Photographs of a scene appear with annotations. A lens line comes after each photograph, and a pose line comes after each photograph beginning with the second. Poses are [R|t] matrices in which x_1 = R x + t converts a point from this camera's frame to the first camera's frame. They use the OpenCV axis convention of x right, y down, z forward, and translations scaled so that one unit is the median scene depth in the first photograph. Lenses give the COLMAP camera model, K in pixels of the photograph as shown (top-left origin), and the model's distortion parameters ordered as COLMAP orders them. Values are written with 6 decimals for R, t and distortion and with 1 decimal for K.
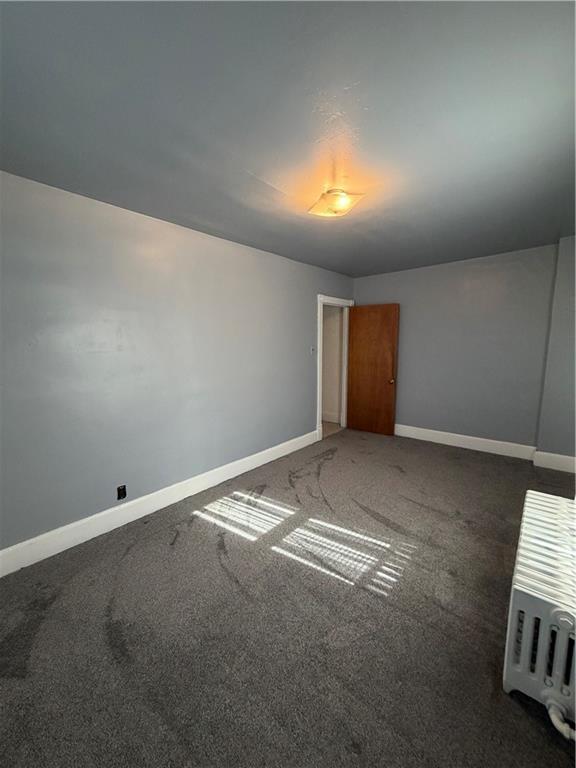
lens RADIAL K [[306.6, 0, 287.8], [0, 306.6, 379.0], [0, 0, 1]] dist [0.003025, -0.000105]
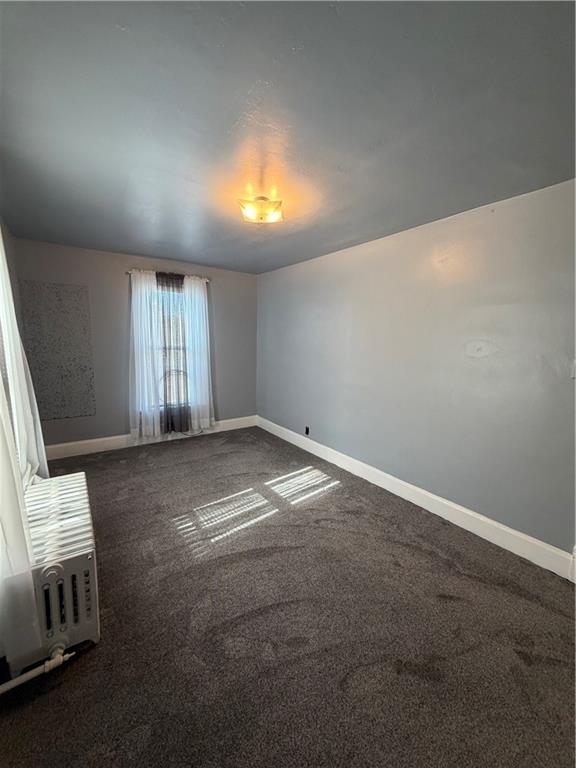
lens RADIAL K [[306.6, 0, 287.8], [0, 306.6, 379.0], [0, 0, 1]] dist [0.003025, -0.000105]
pose [[-0.245871, 0.131013, -0.960408, 1.055650], [-0.136169, 0.976329, 0.168045, -0.172204], [0.959690, 0.172095, -0.222211, 1.230789]]
